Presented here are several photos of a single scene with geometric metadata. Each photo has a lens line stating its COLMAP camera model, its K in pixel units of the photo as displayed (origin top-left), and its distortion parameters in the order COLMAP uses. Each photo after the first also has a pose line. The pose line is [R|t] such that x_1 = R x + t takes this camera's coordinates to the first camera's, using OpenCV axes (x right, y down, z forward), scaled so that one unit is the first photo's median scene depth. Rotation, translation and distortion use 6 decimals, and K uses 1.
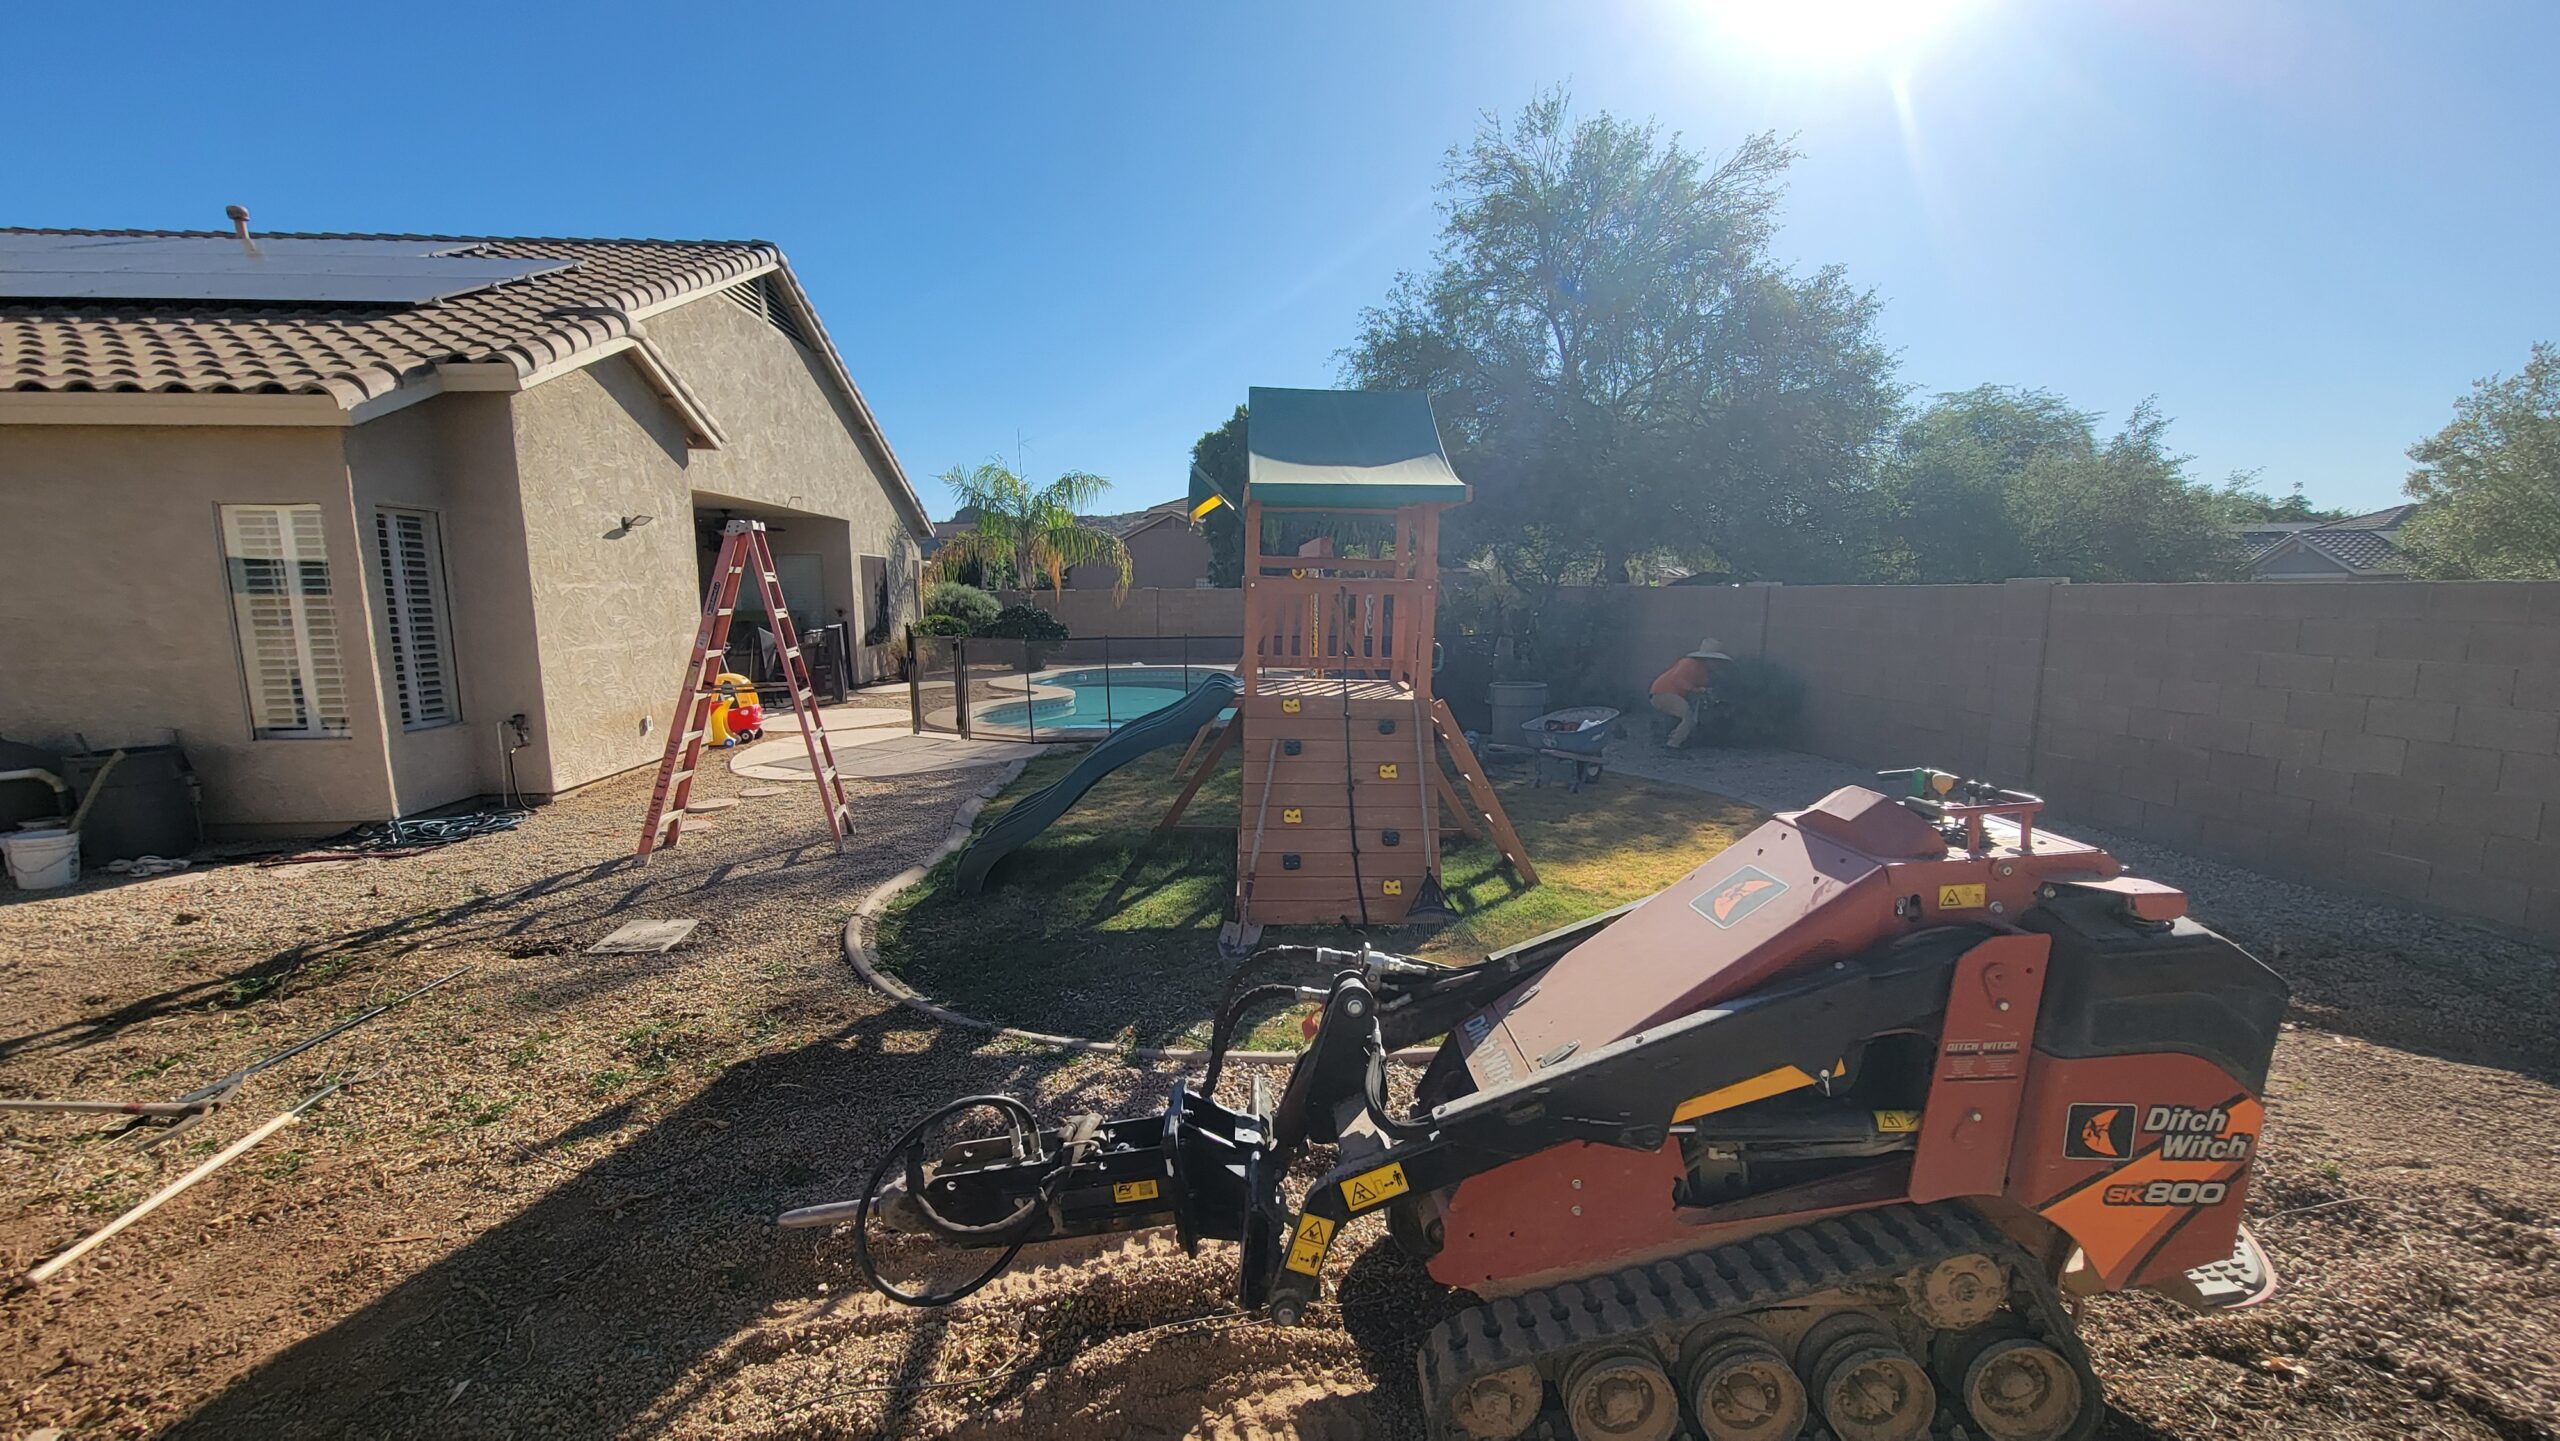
lens RADIAL K [[1046.1, 0, 1280.4], [0, 1046.1, 749.1], [0, 0, 1]] dist [-0.006050, 0.001874]
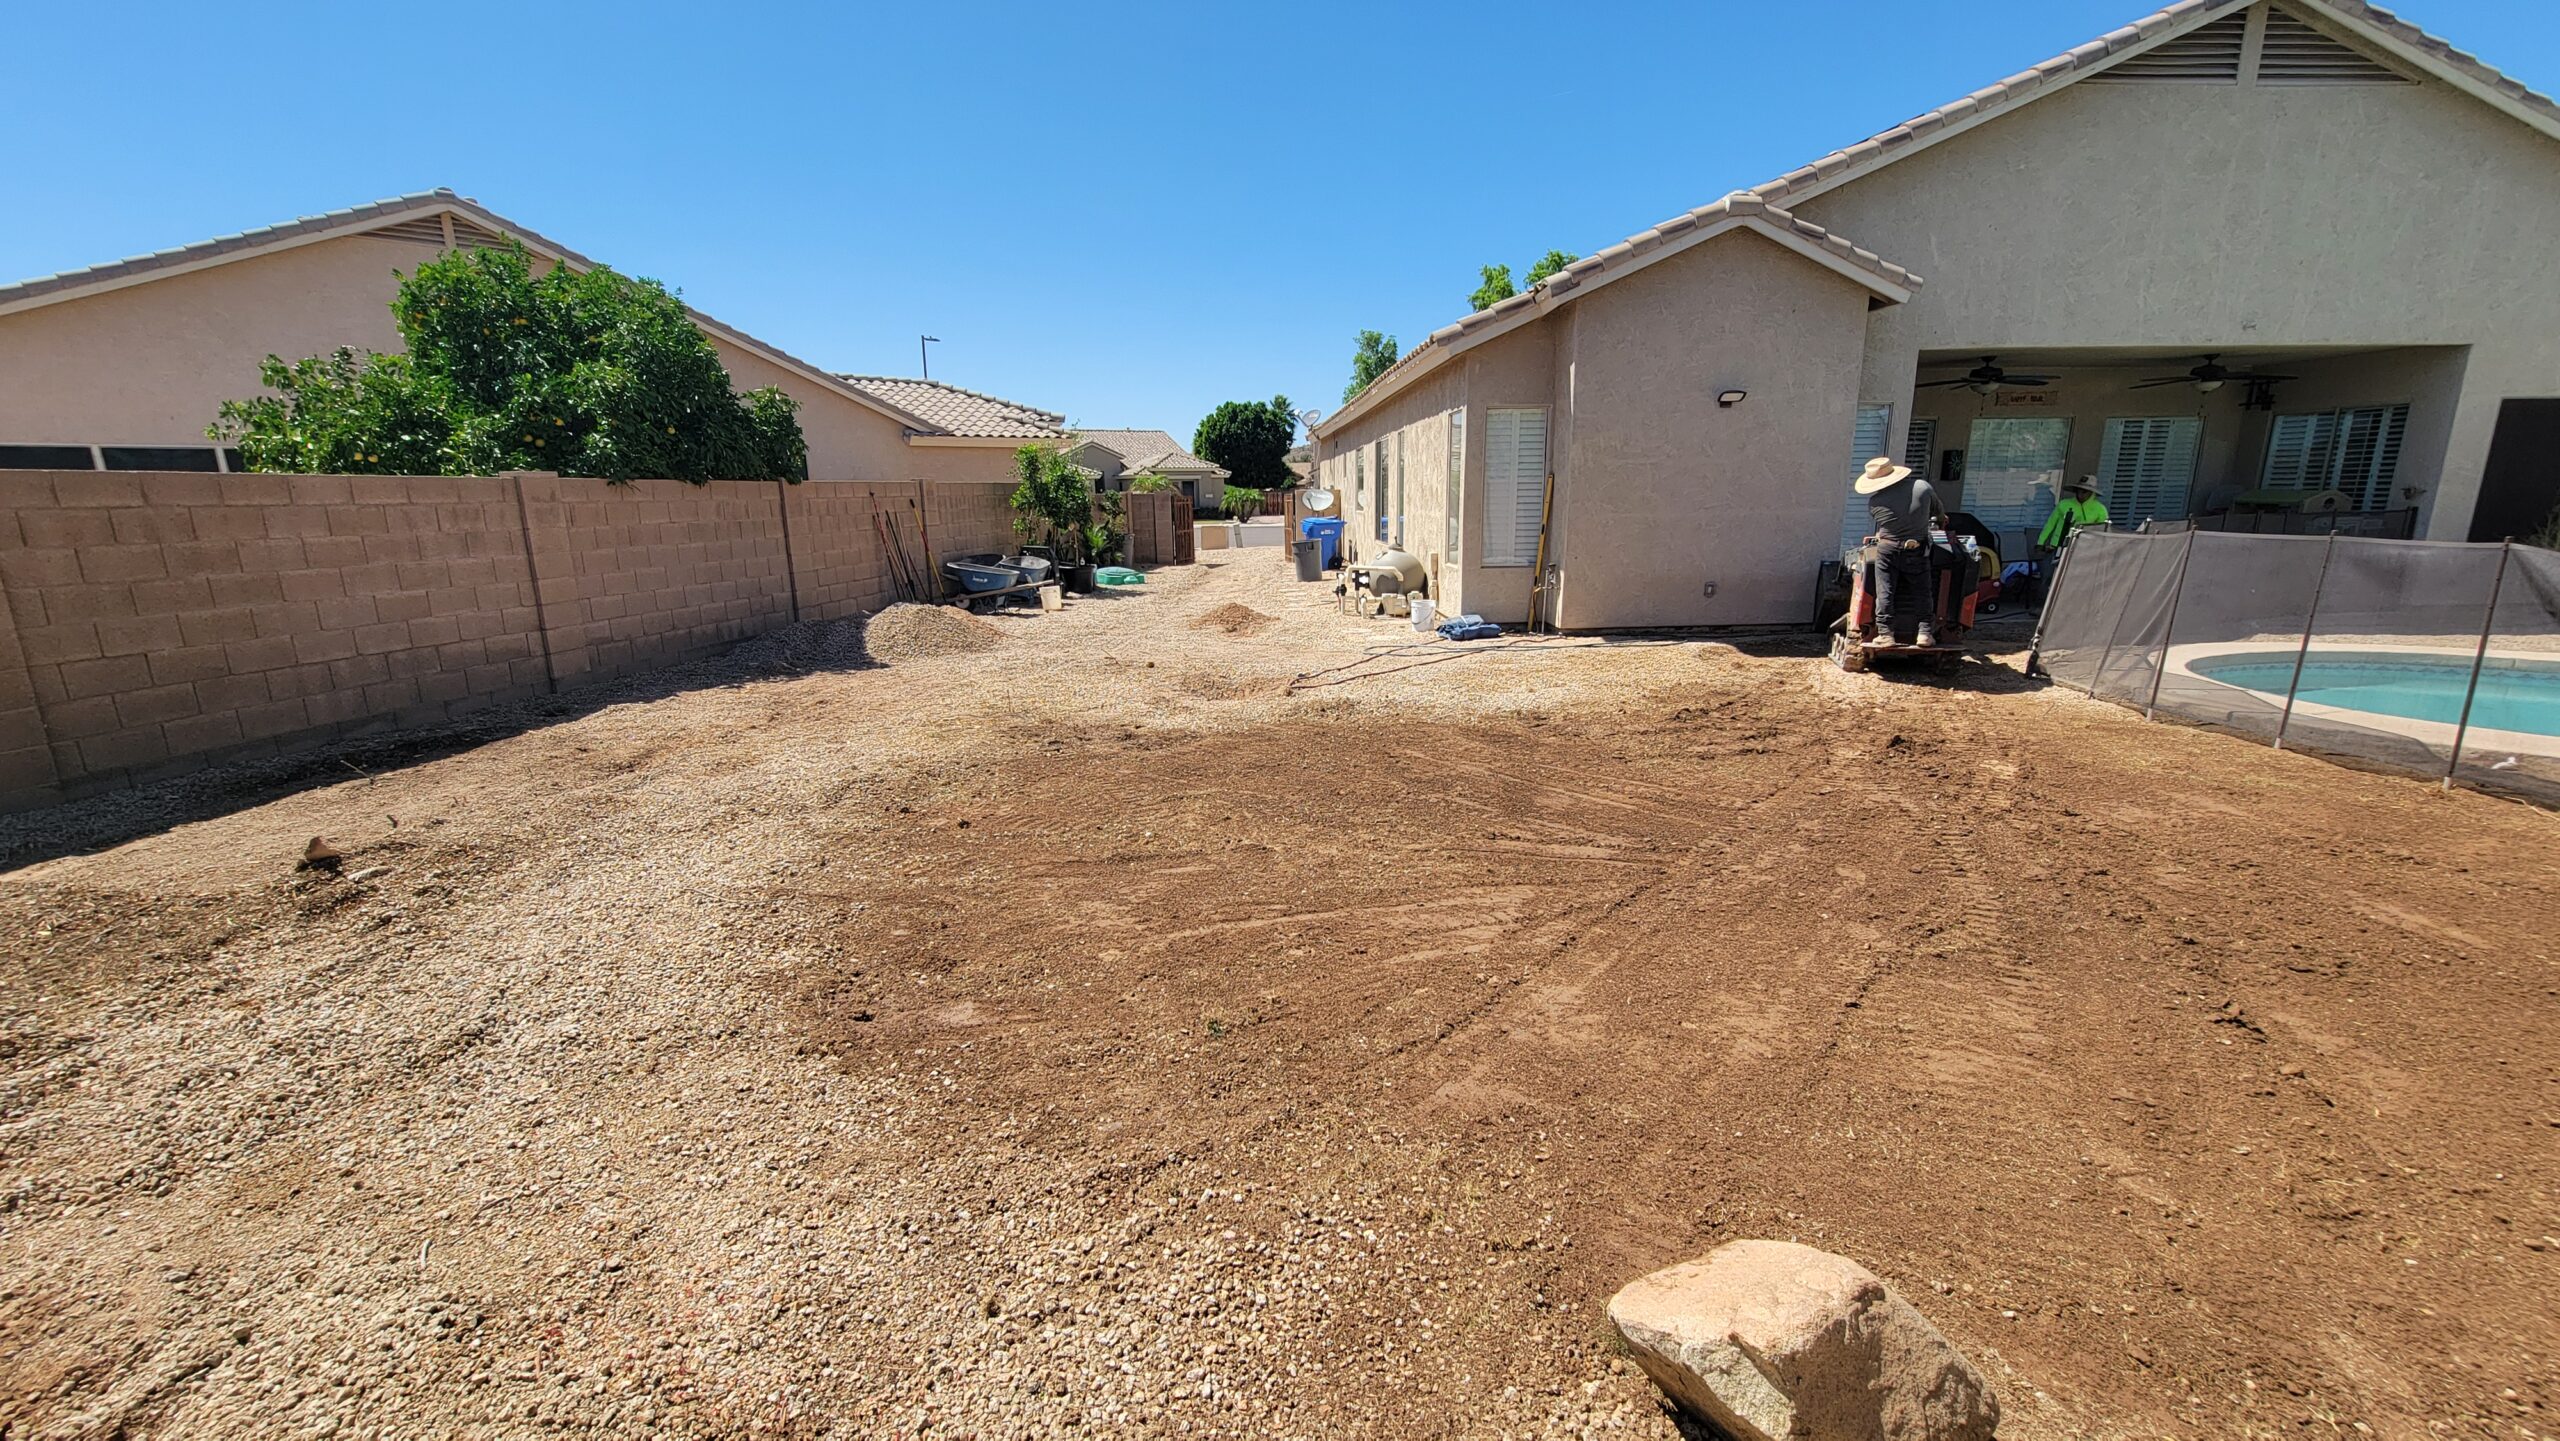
lens RADIAL K [[1046.1, 0, 1283.1], [0, 1046.1, 748.0], [0, 0, 1]] dist [-0.006050, 0.001874]
pose [[-0.045333, 0.243421, -0.968861, 0.333201], [-0.139495, 0.958813, 0.247424, -0.048253], [0.989185, 0.146368, -0.009510, 0.388735]]
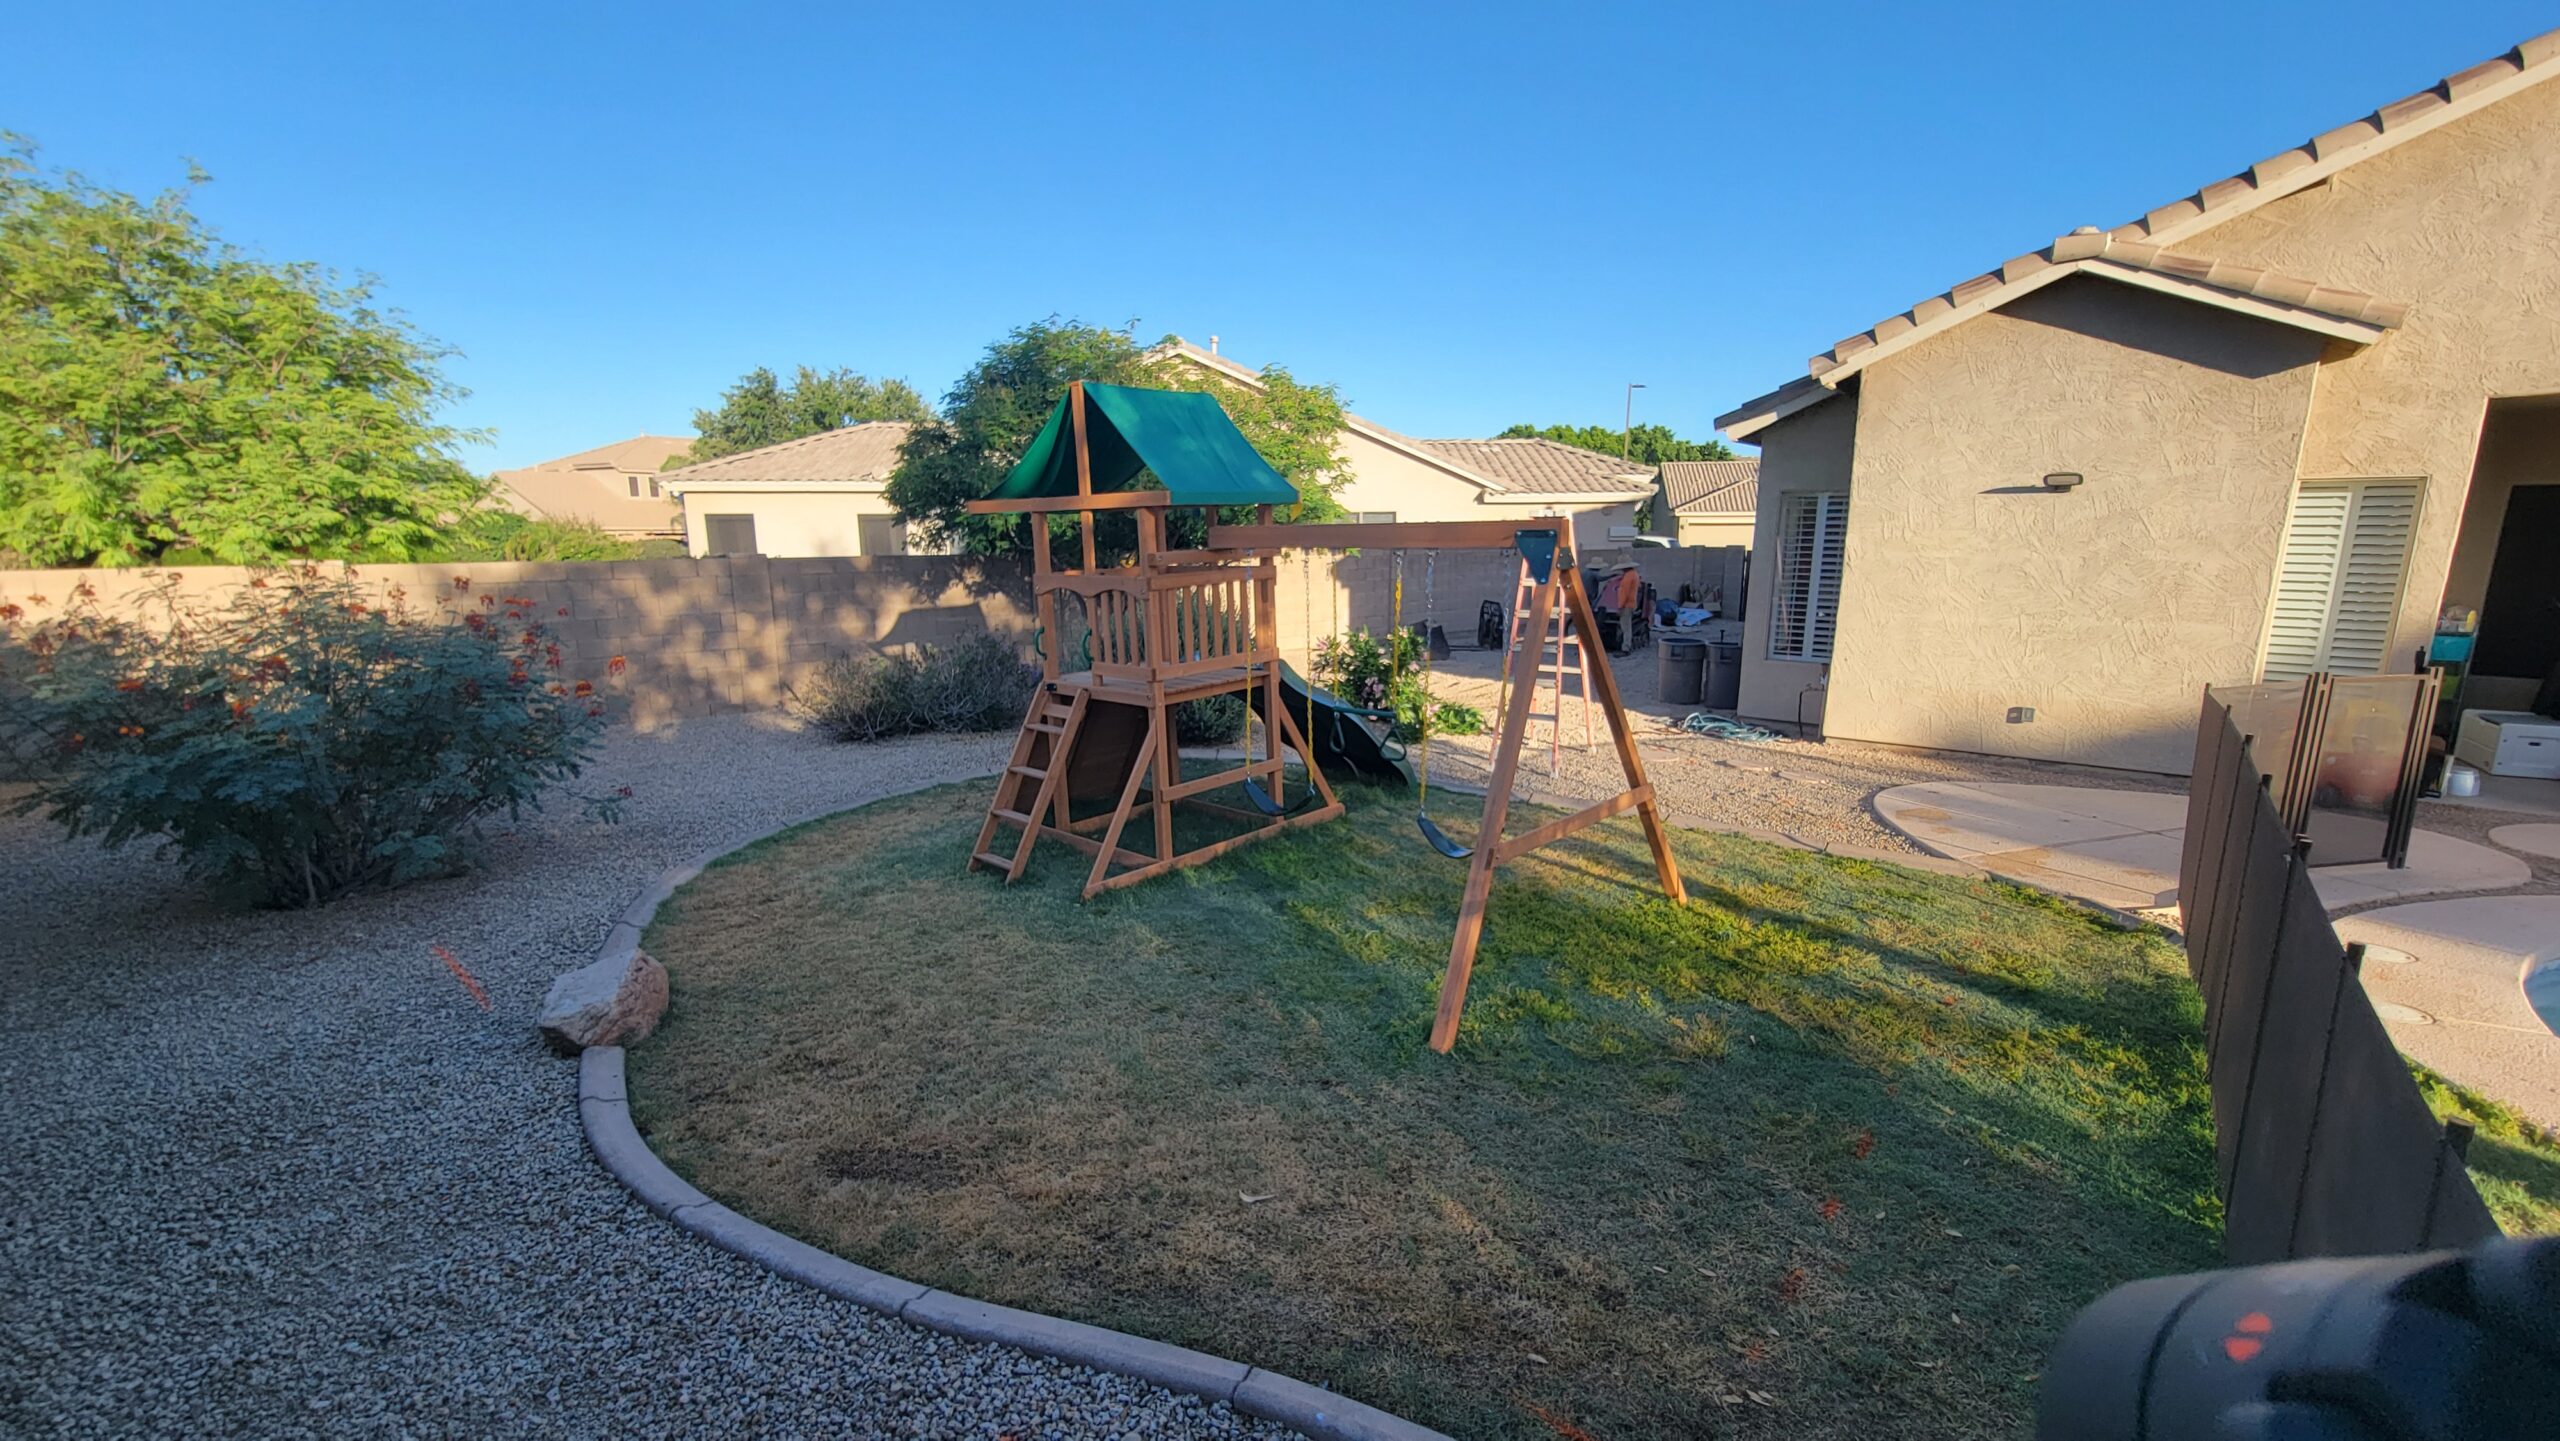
lens RADIAL K [[1046.1, 0, 1276.6], [0, 1046.1, 748.1], [0, 0, 1]] dist [-0.006050, 0.001874]
pose [[-0.706179, 0.155959, -0.690643, 0.291366], [-0.100545, 0.943464, 0.315857, -0.137714], [0.700858, 0.292492, -0.650574, 0.741388]]
